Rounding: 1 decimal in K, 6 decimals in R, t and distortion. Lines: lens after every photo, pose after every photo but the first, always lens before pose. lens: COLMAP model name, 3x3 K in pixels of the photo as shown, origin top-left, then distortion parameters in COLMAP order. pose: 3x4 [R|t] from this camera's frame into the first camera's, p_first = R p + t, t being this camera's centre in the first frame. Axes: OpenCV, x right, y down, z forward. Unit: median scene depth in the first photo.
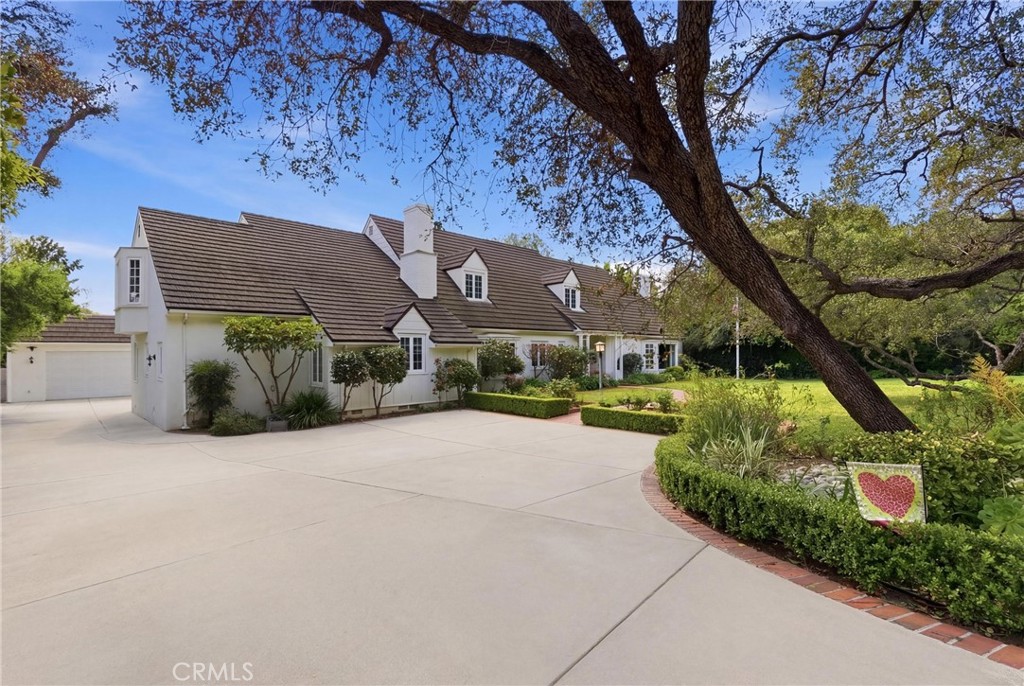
lens RADIAL K [[465.0, 0, 513.6], [0, 465.0, 347.3], [0, 0, 1]] dist [-0.005512, -0.001830]
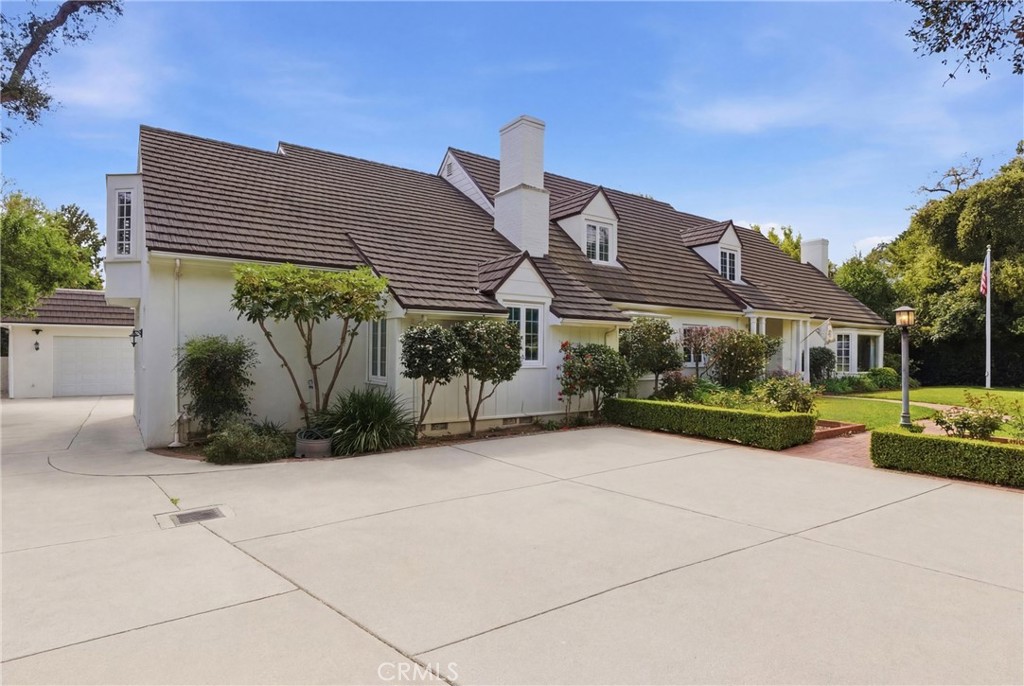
lens RADIAL K [[533.0, 0, 511.6], [0, 533.0, 344.0], [0, 0, 1]] dist [-0.014478, 0.001743]
pose [[0.989371, 0.008210, -0.145184, -0.130477], [-0.009538, 0.999919, -0.008458, 0.032936], [0.145103, 0.009753, 0.989369, 0.292674]]
